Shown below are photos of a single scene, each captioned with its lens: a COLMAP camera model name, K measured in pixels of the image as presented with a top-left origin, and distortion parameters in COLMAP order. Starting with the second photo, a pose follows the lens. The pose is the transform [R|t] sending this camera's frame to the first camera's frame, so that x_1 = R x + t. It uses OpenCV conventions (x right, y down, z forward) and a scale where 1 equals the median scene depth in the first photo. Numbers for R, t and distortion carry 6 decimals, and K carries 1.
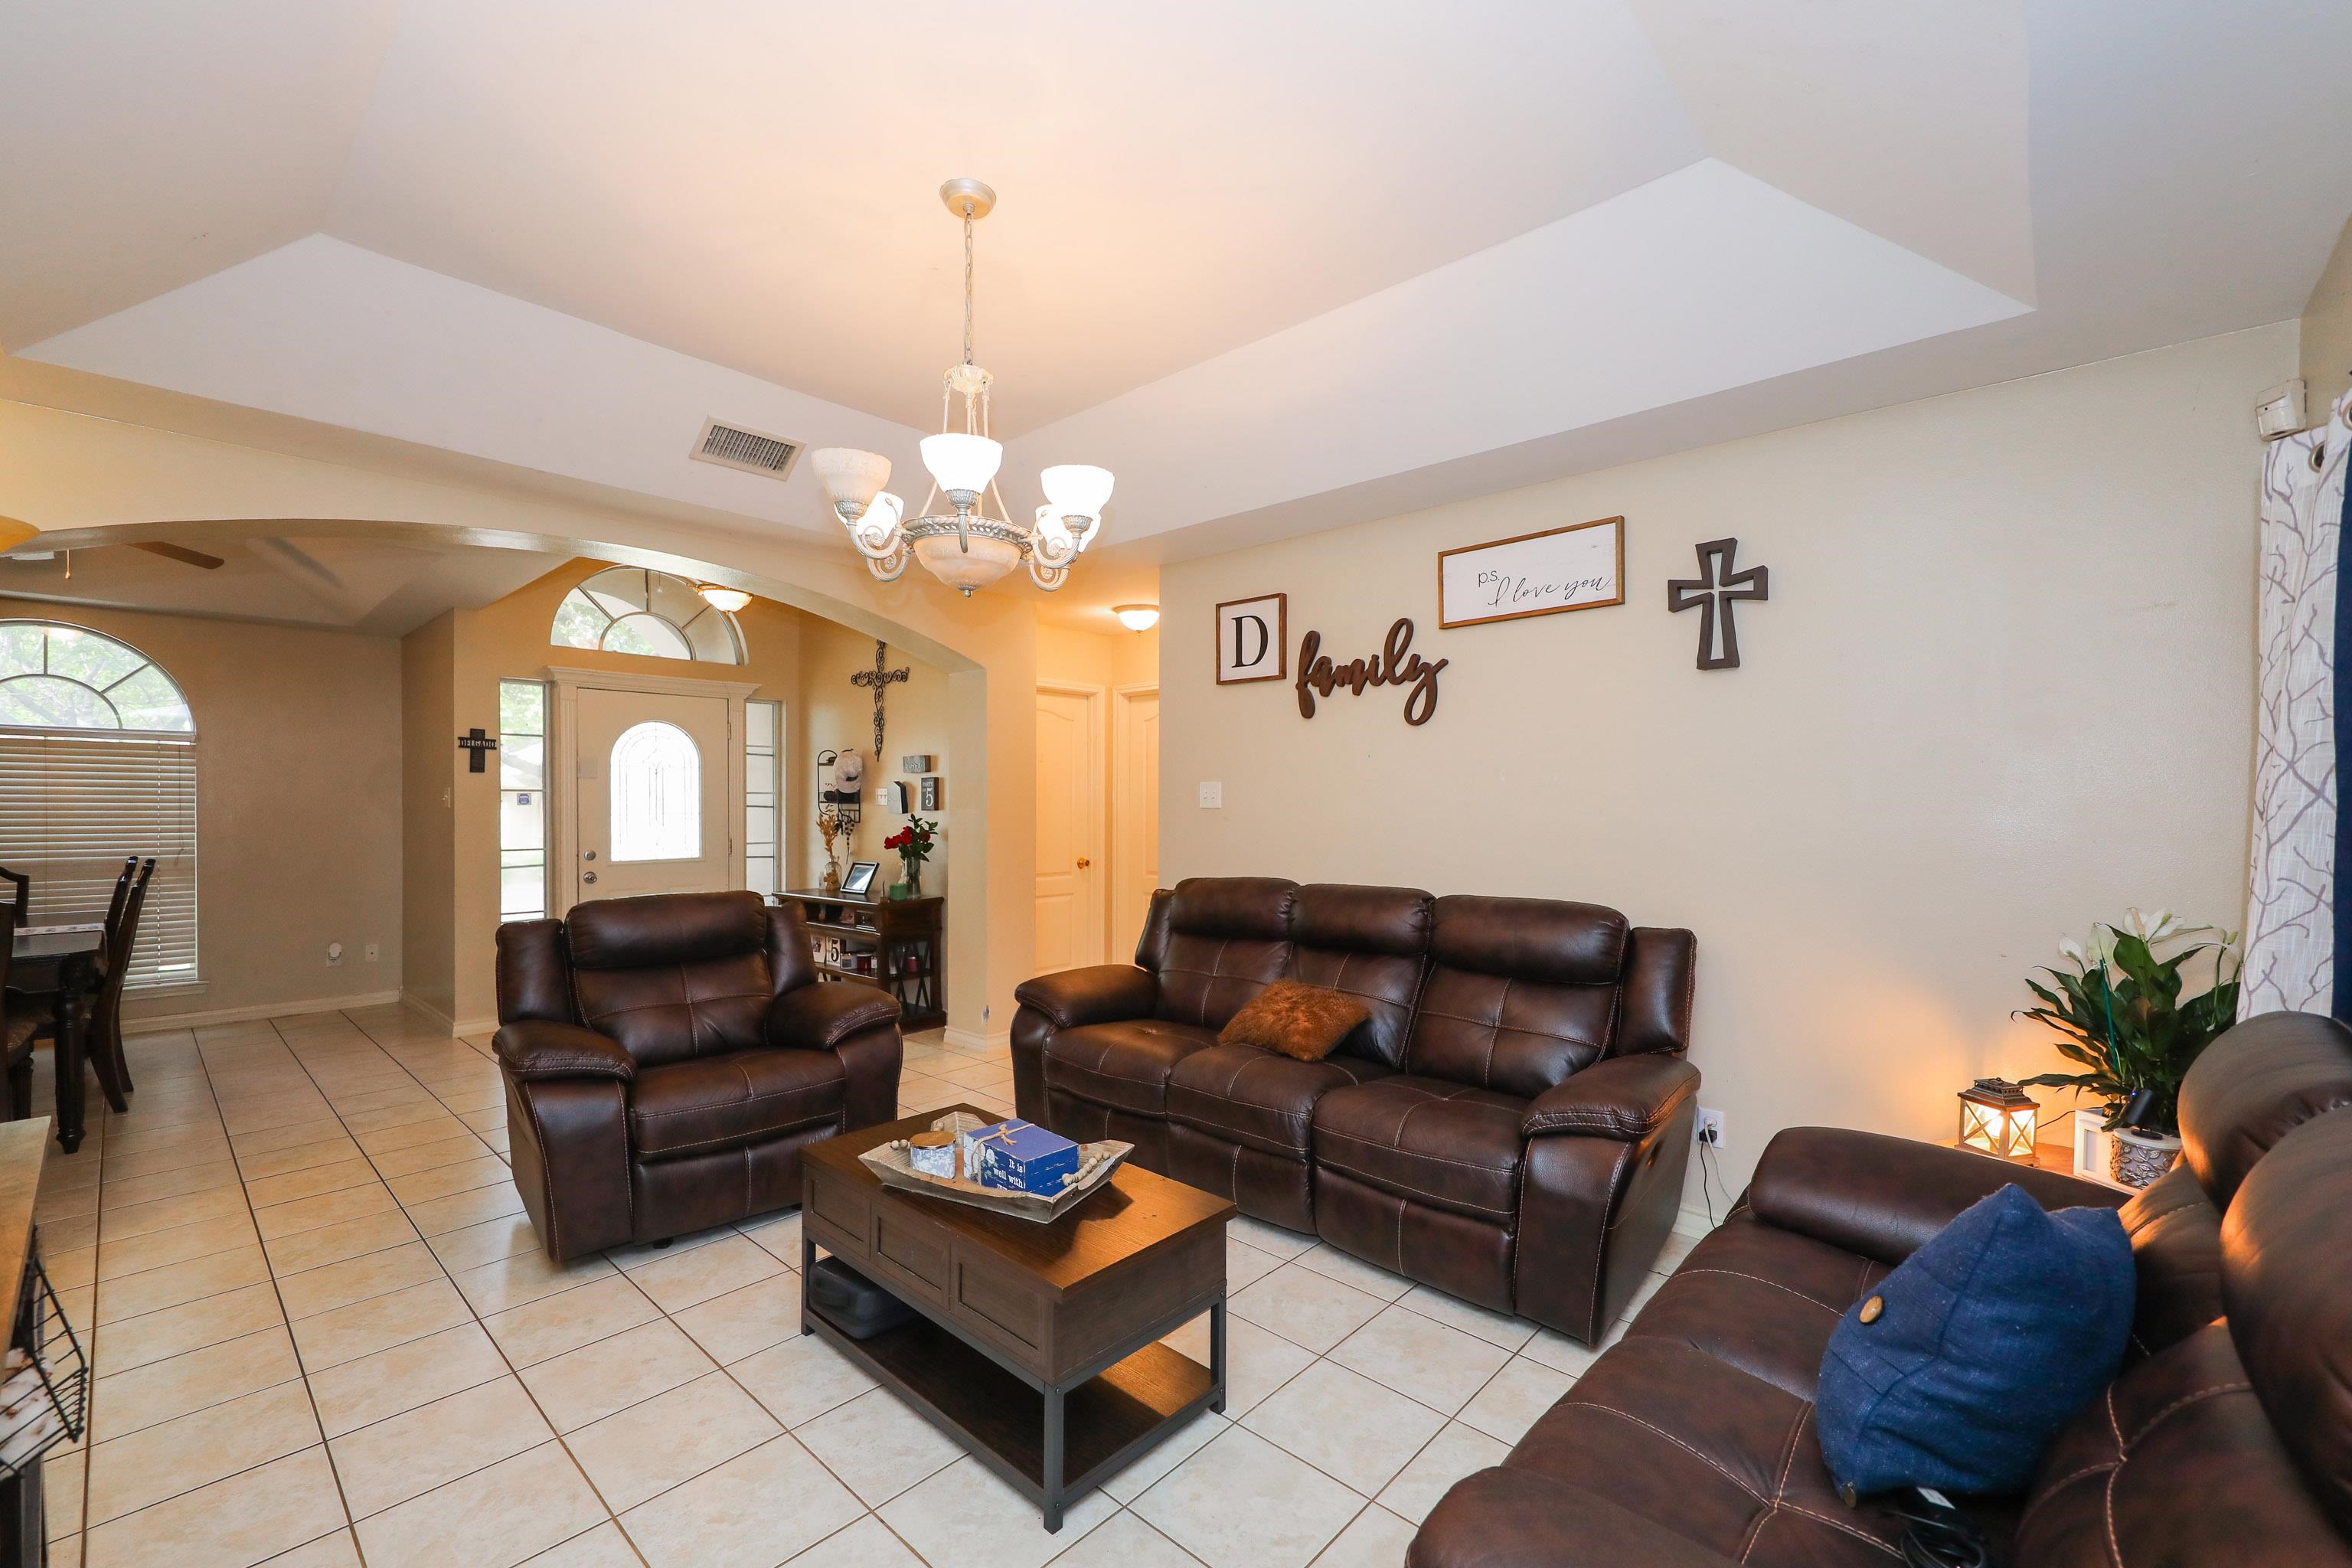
lens RADIAL K [[957.9, 0, 1170.2], [0, 957.9, 809.5], [0, 0, 1]] dist [0.001250, -0.000073]
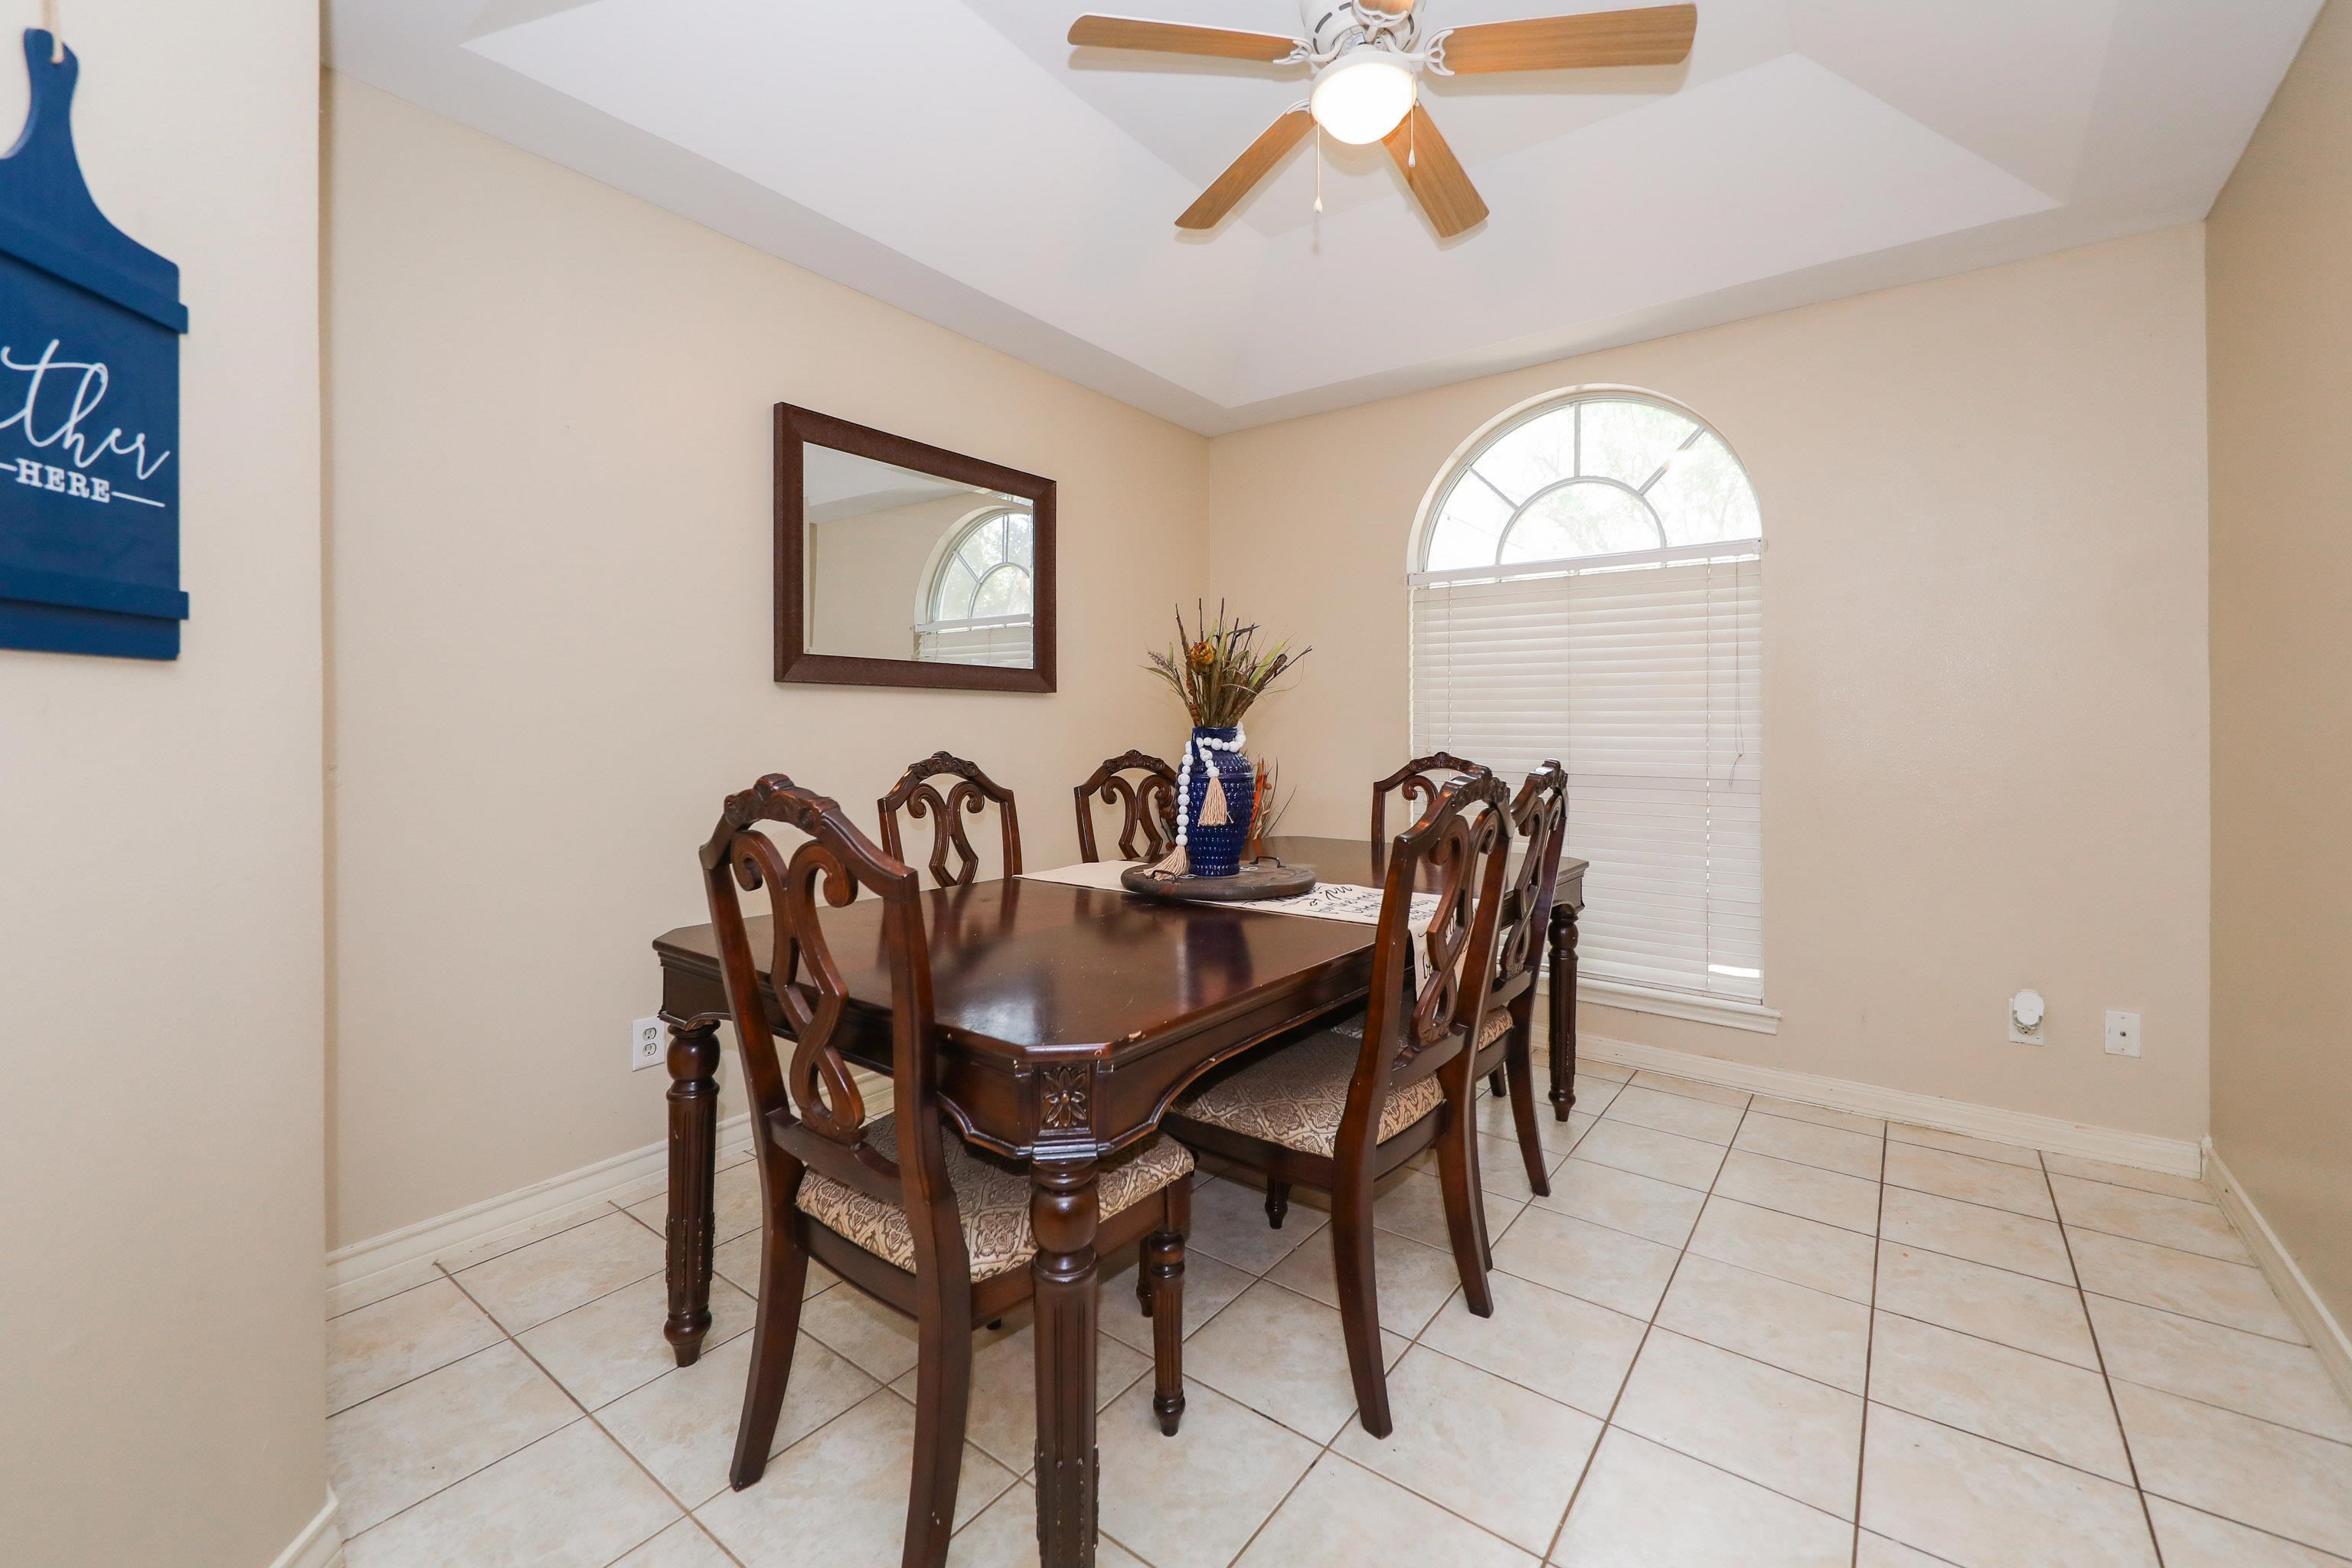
lens RADIAL K [[967.9, 0, 1179.5], [0, 967.9, 714.1], [0, 0, 1]] dist [-0.000116, -0.000455]
pose [[0.092390, -0.014968, -0.995610, -0.734669], [-0.005741, 0.999862, -0.015565, 0.040169], [0.995706, 0.007154, 0.092292, 0.901010]]
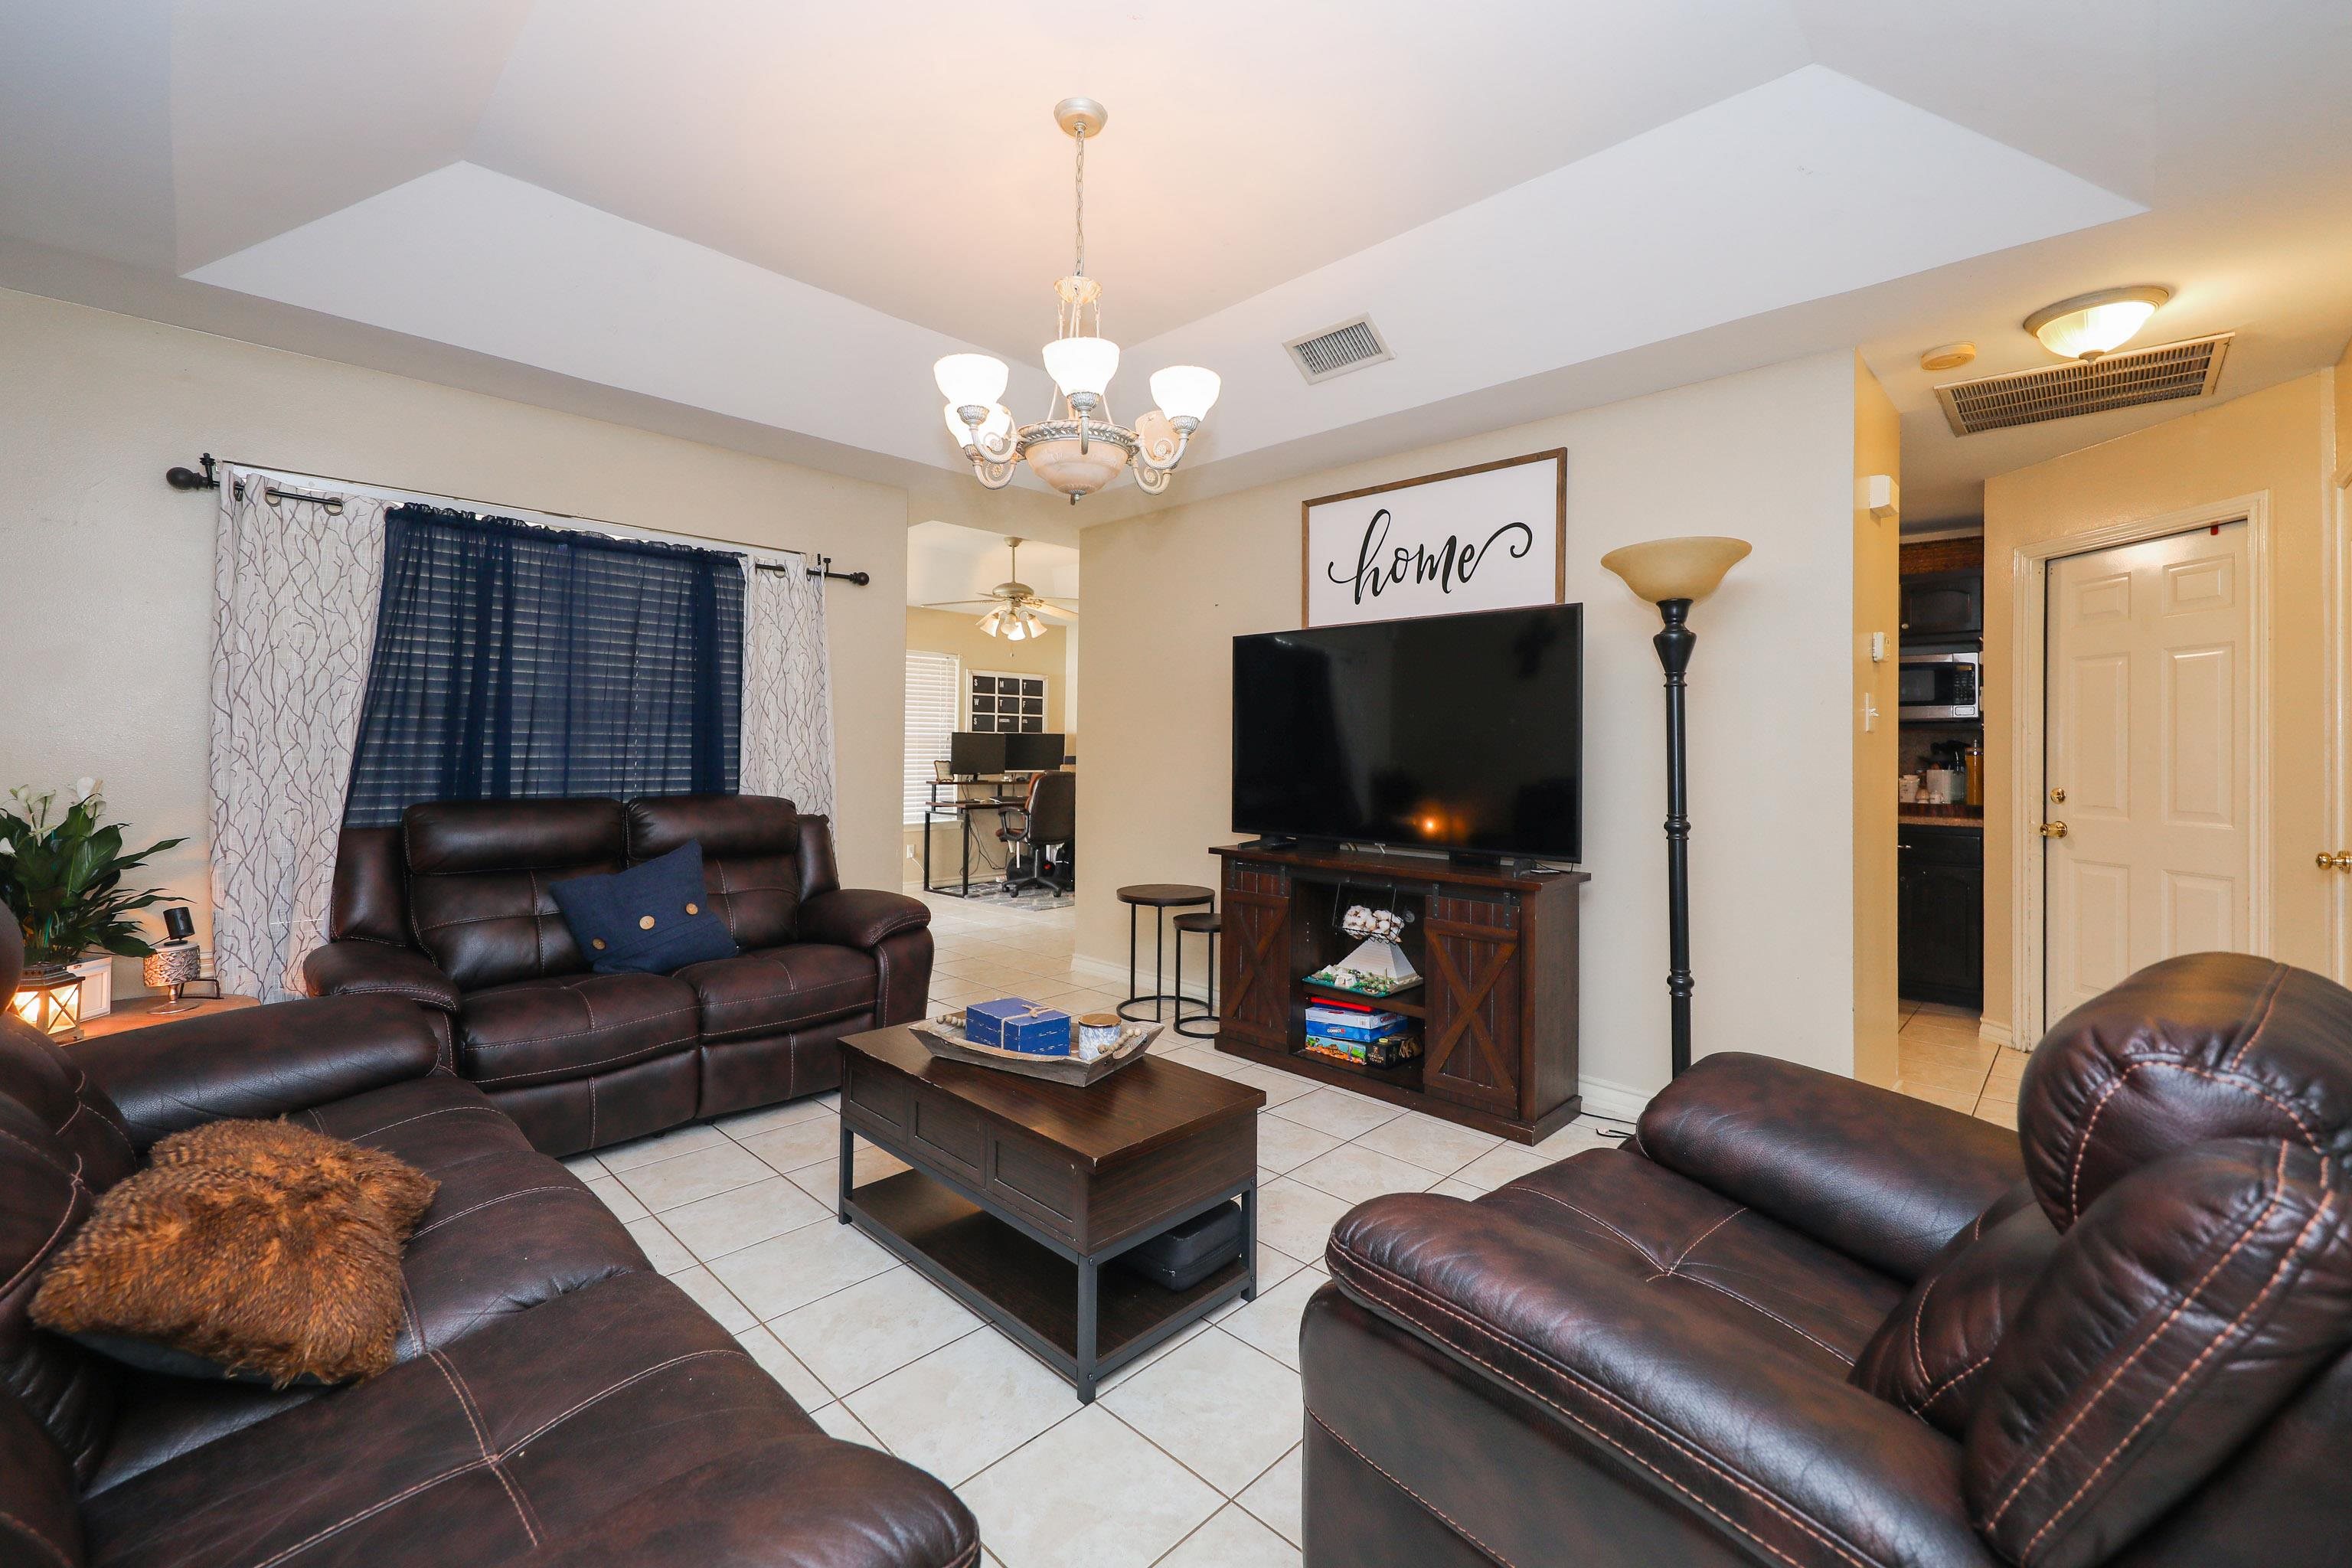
lens RADIAL K [[955.4, 0, 1164.0], [0, 955.4, 740.2], [0, 0, 1]] dist [0.000552, -0.000083]
pose [[-0.999333, -0.012149, 0.034430, -0.191729], [-0.012215, 0.999924, -0.001726, 0.020601], [-0.034407, -0.002146, -0.999406, 1.127701]]
